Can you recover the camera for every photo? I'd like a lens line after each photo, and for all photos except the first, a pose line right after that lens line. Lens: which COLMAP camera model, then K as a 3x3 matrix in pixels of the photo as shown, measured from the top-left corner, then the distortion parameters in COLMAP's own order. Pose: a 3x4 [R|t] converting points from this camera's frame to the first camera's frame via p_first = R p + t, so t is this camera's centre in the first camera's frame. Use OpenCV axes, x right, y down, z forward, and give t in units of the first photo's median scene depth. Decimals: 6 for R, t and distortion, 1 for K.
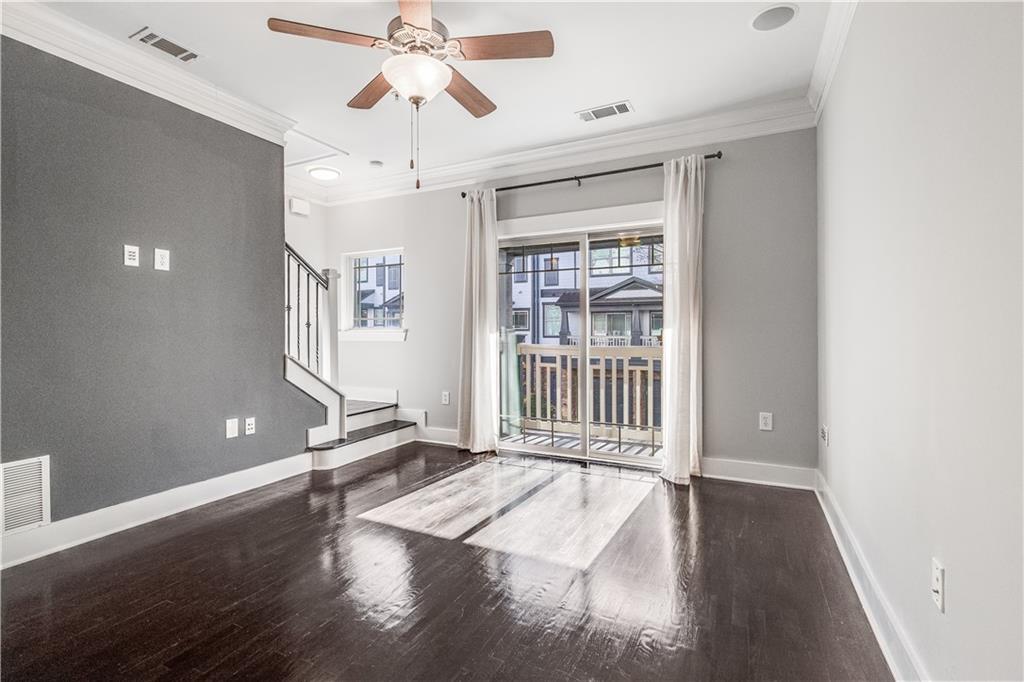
lens RADIAL K [[480.3, 0, 506.3], [0, 480.3, 338.3], [0, 0, 1]] dist [0.005781, 0.000840]
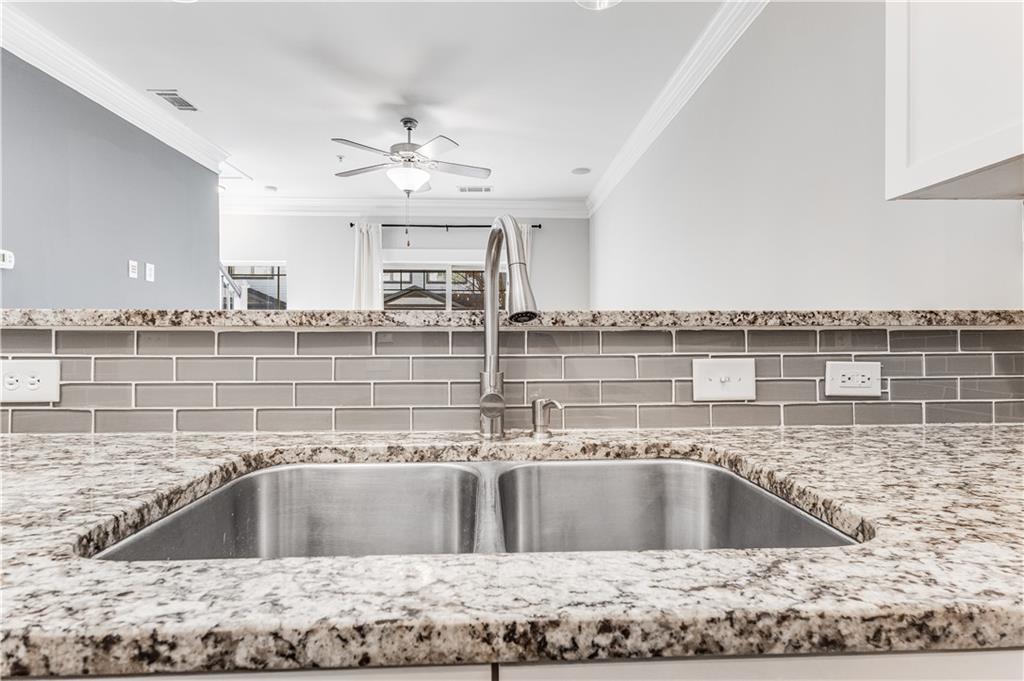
lens RADIAL K [[480.3, 0, 515.2], [0, 480.3, 339.7], [0, 0, 1]] dist [0.005781, 0.000840]
pose [[0.872381, 0.000249, 0.488827, -0.402390], [0.002254, 0.999987, -0.004533, 0.005211], [-0.488822, 0.005056, 0.872369, -0.349686]]
